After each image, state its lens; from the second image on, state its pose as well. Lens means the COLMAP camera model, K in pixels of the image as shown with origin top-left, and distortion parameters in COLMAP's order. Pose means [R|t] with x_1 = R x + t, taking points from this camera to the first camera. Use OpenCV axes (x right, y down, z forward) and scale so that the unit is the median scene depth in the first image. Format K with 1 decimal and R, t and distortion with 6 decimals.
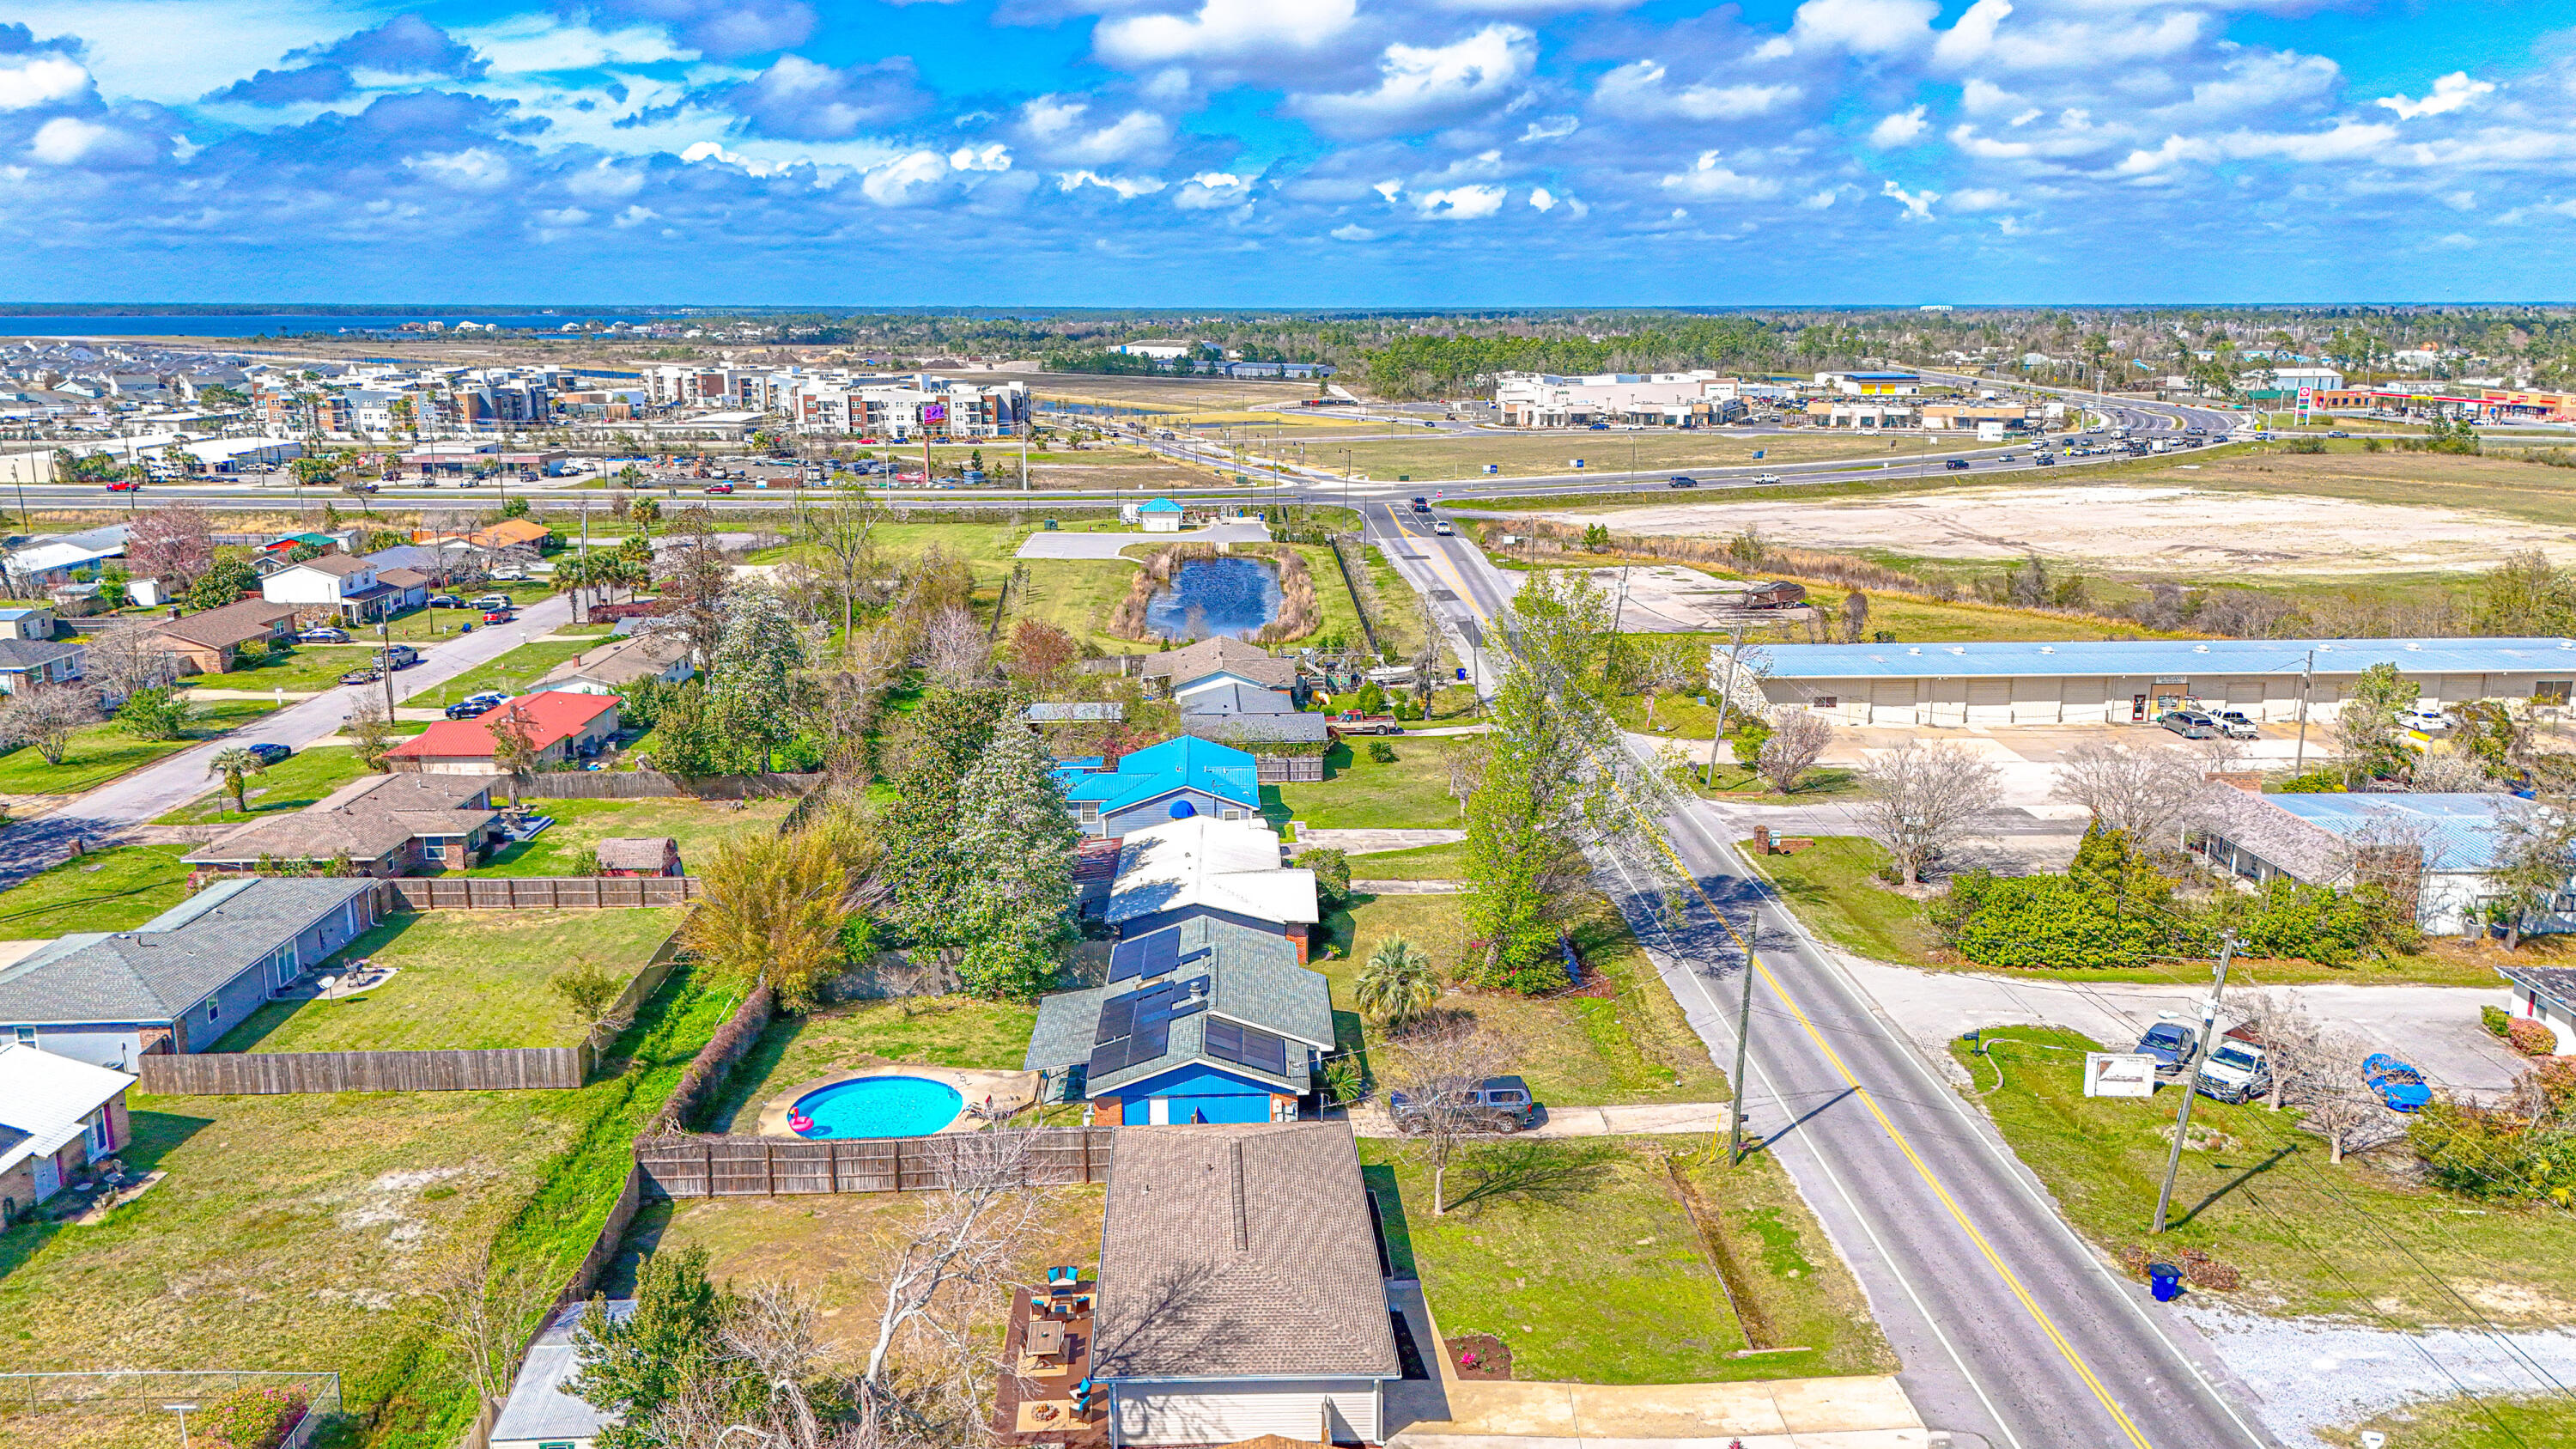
lens RADIAL K [[1897.6, 0, 1280.7], [0, 1897.6, 692.3], [0, 0, 1]] dist [0.101169, -0.114966]
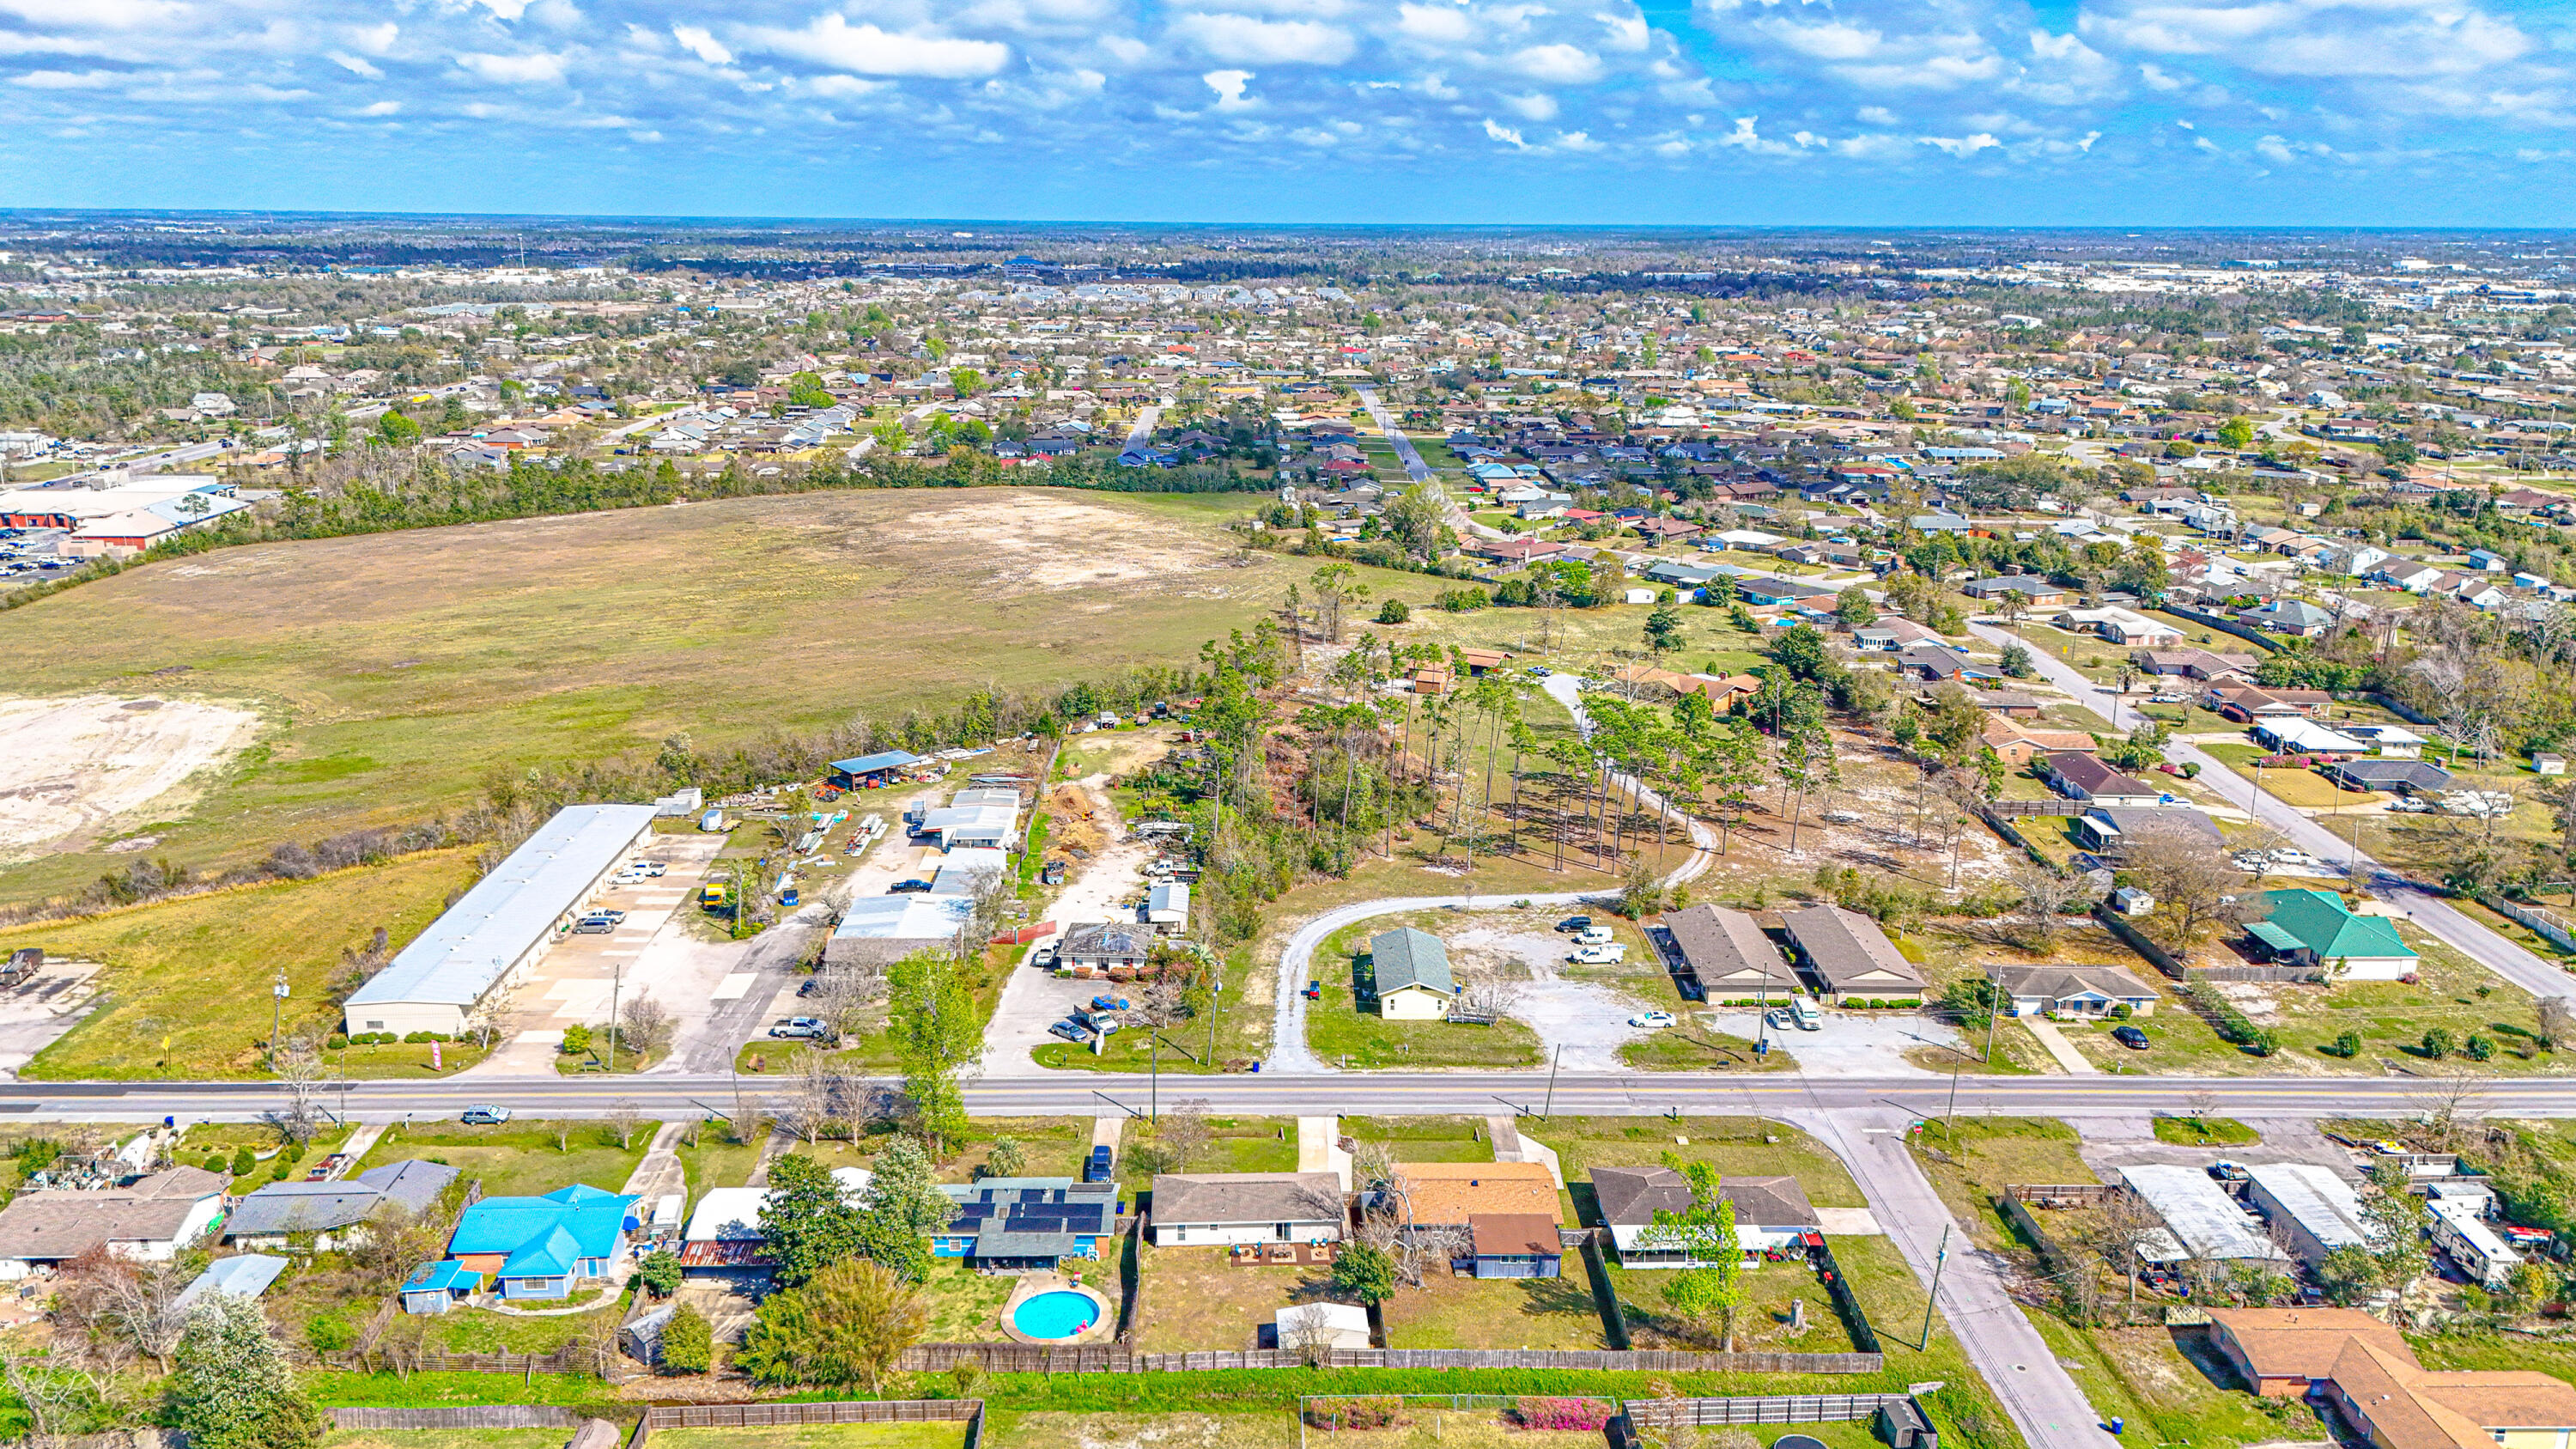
lens RADIAL K [[1897.6, 0, 1280.7], [0, 1897.6, 692.3], [0, 0, 1]] dist [0.101169, -0.114966]
pose [[0.006513, -0.241784, 0.970308, -1.640358], [0.191989, 0.952579, 0.236078, -0.683579], [-0.981375, 0.184751, 0.052624, 0.442947]]
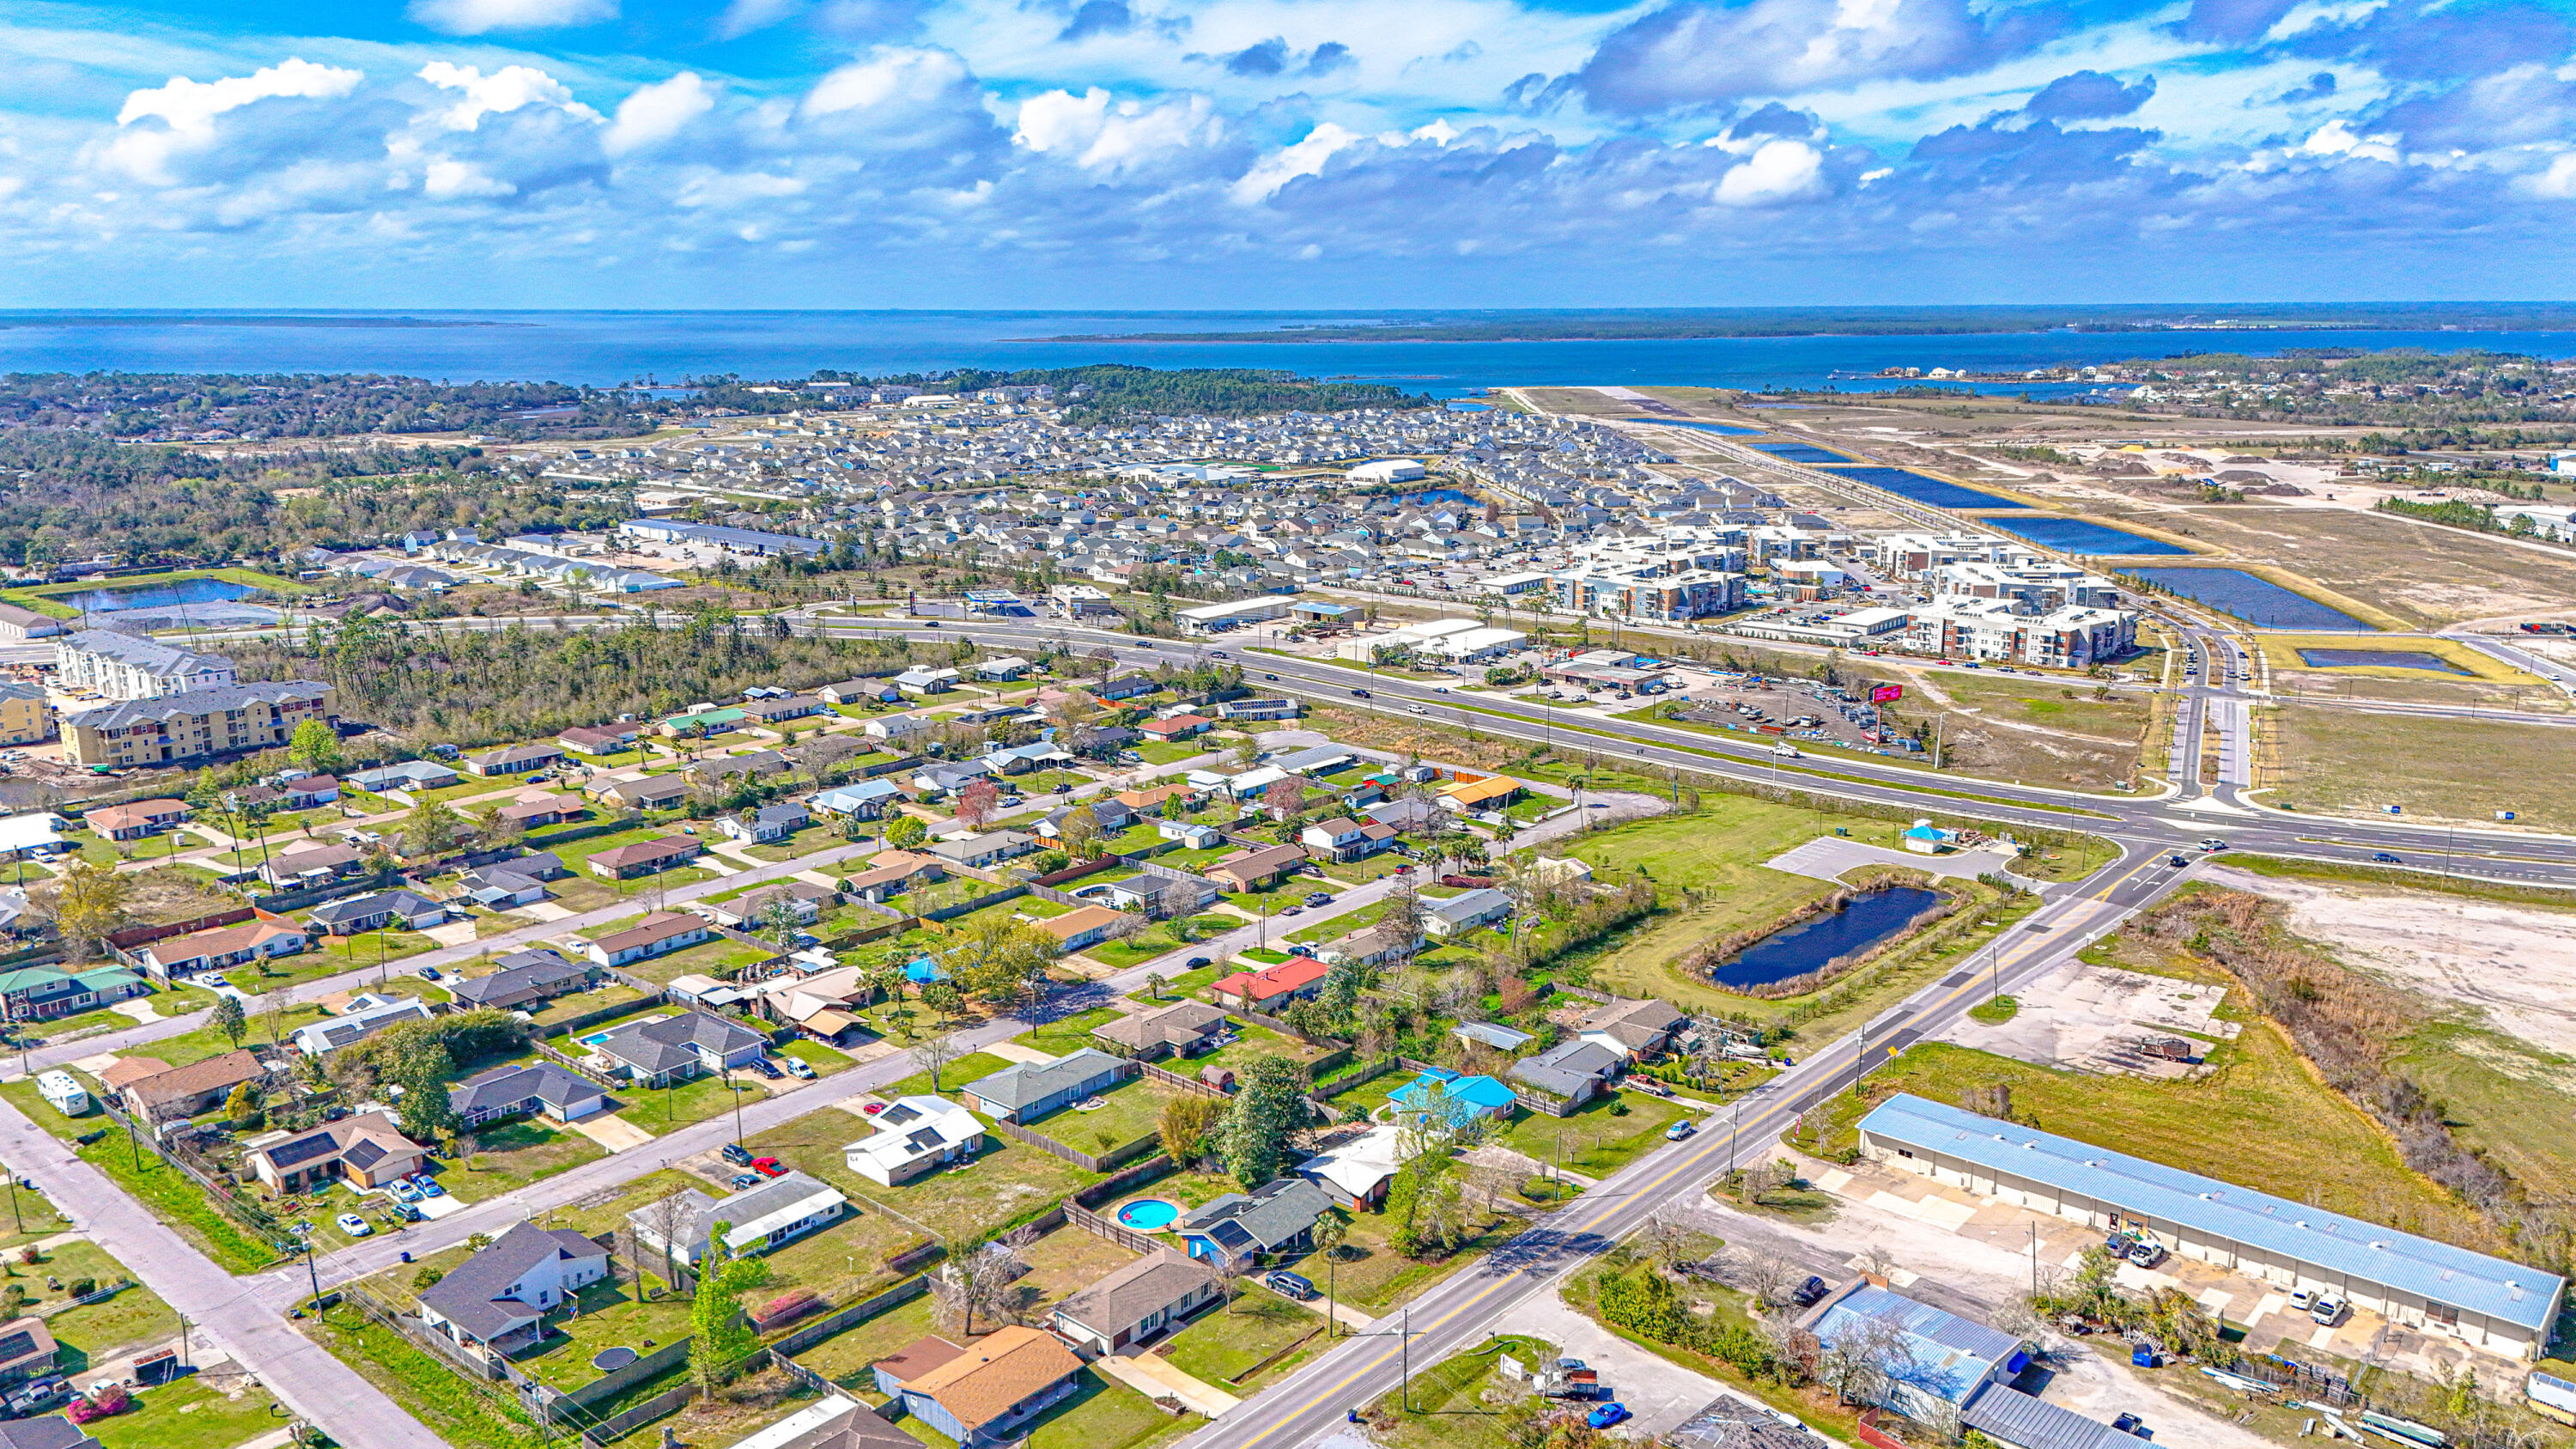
lens RADIAL K [[1897.6, 0, 1280.7], [0, 1897.6, 692.3], [0, 0, 1]] dist [0.101169, -0.114966]
pose [[0.726881, 0.135912, -0.673180, 1.421006], [-0.133698, 0.989472, 0.055408, -0.598093], [0.673624, 0.049728, 0.737400, -0.816575]]
